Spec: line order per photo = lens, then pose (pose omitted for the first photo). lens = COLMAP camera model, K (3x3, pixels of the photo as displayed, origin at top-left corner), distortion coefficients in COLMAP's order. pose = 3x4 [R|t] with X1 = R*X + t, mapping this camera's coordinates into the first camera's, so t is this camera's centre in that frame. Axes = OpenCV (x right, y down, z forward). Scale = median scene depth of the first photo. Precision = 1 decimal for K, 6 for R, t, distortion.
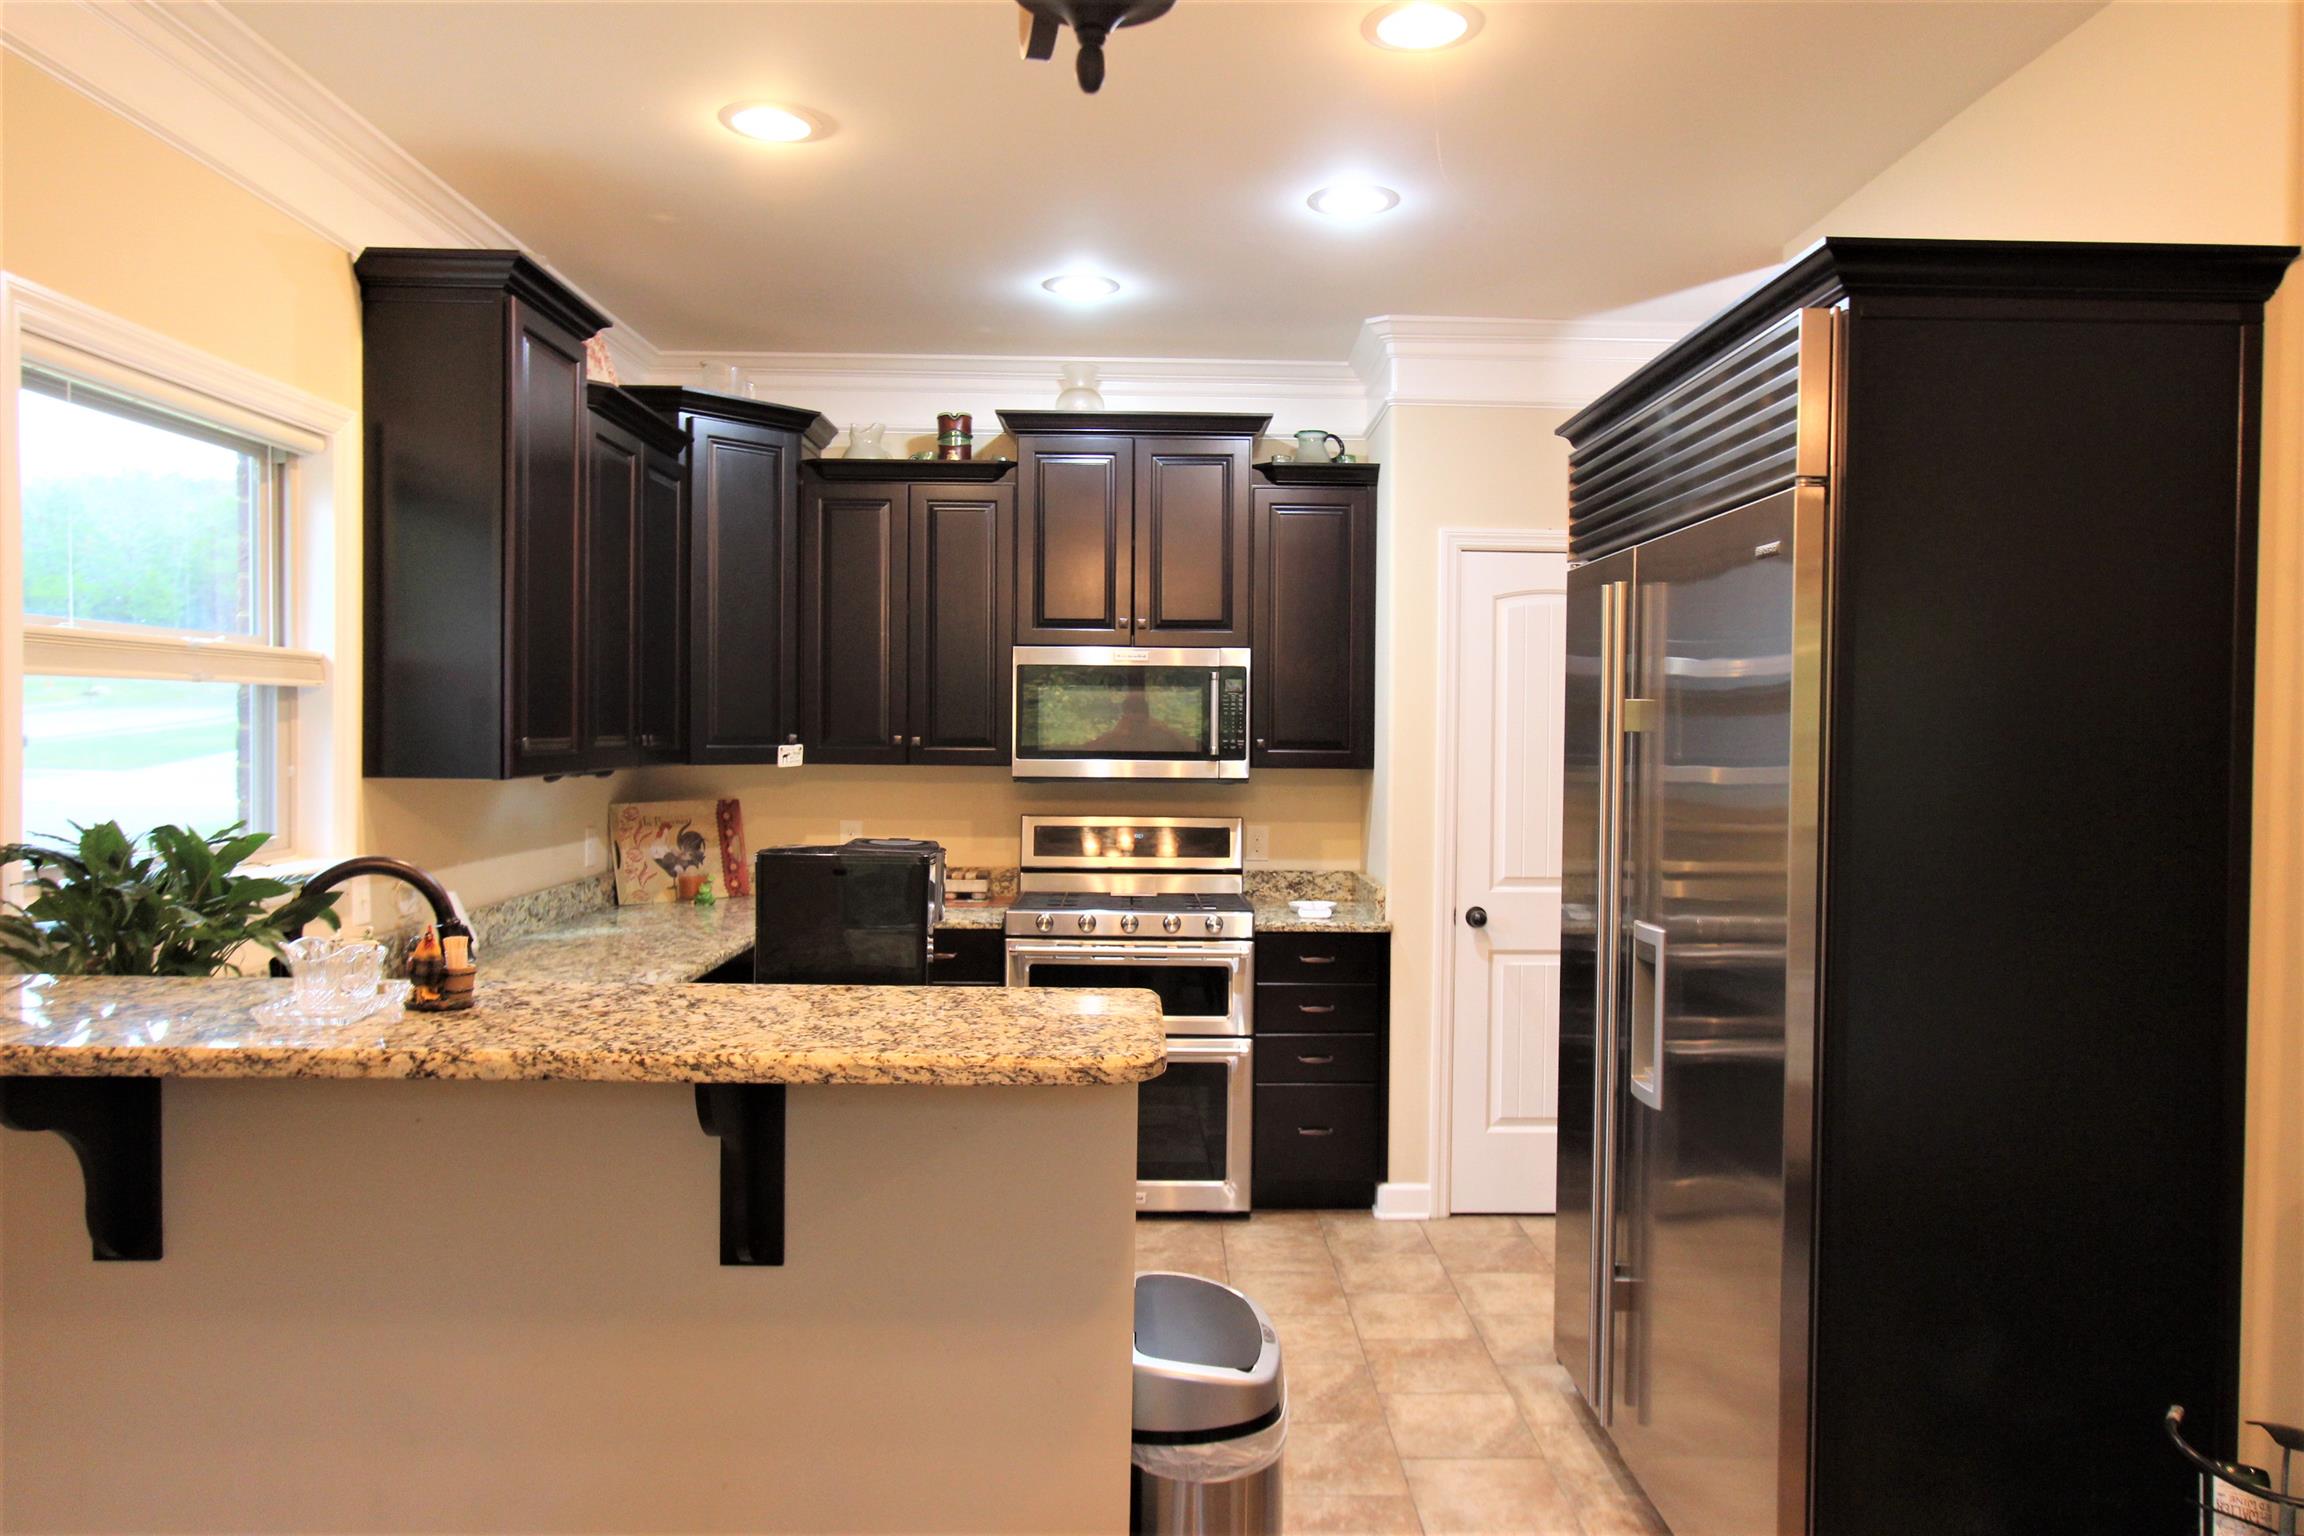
lens RADIAL K [[1525.3, 0, 1164.4], [0, 1525.3, 766.2], [0, 0, 1]] dist [-0.006247, 0.006937]
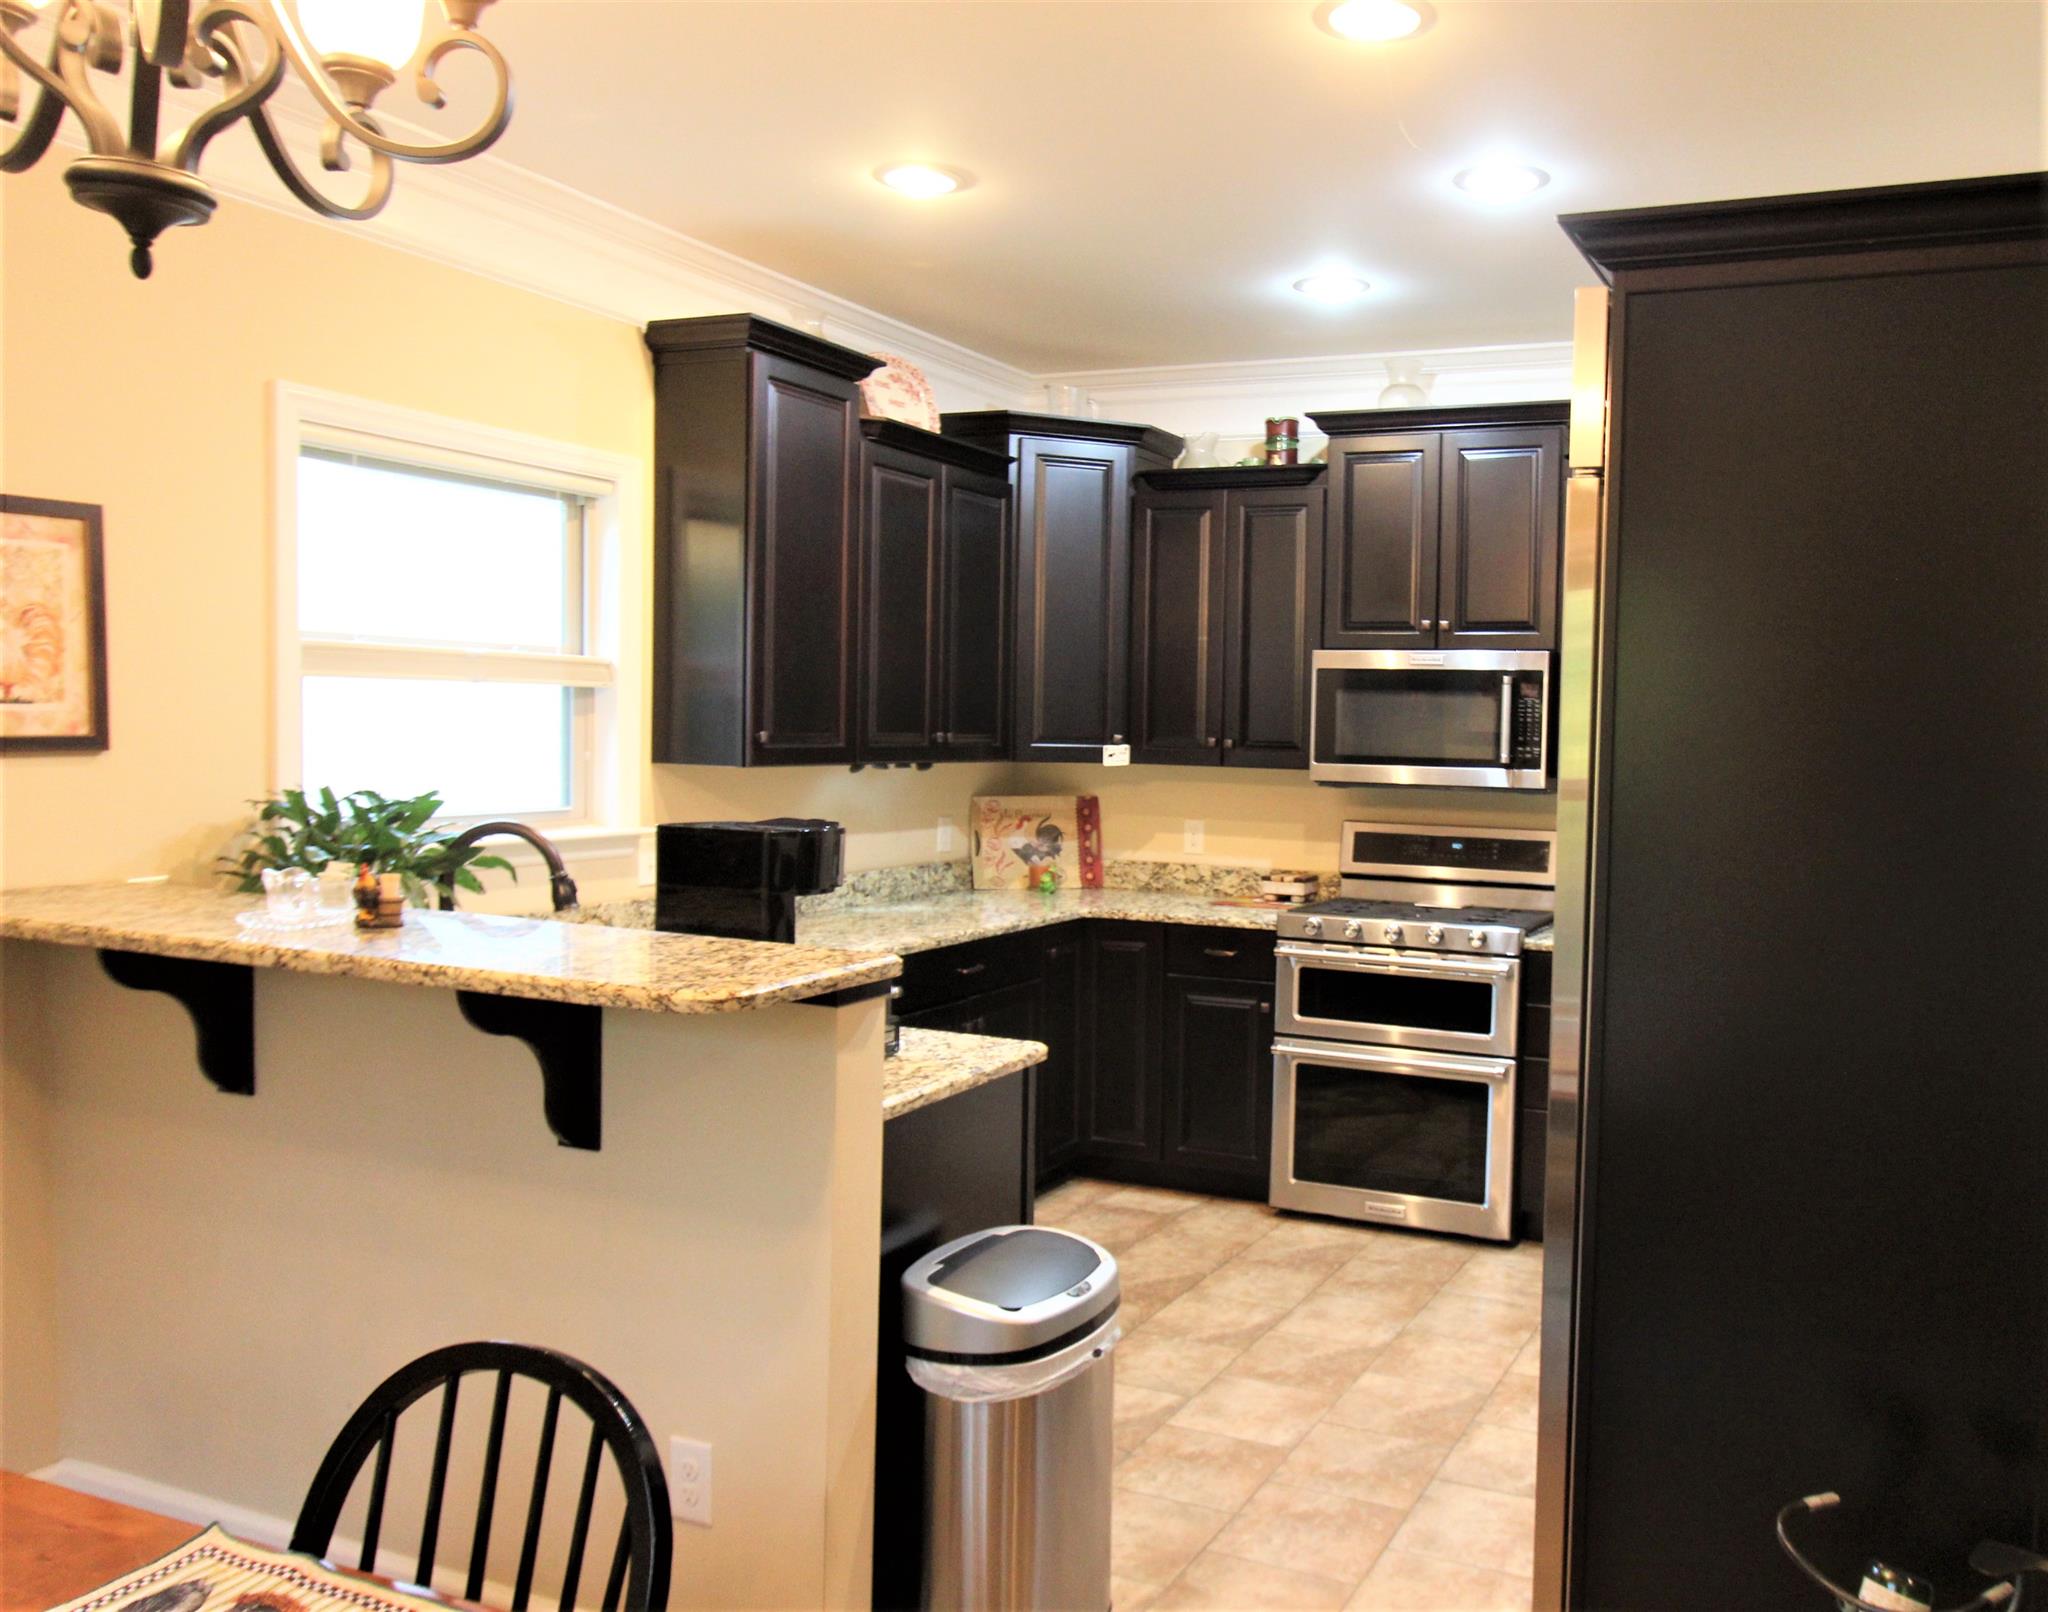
lens RADIAL K [[1541.5, 0, 1024.0], [0, 1541.5, 806.0], [0, 0, 1]] dist [-0.005775, -0.000982]
pose [[0.919663, 0.033745, -0.391257, 0.128260], [-0.025003, 0.999311, 0.027418, 0.000469], [0.391912, -0.015433, 0.919873, -0.003984]]
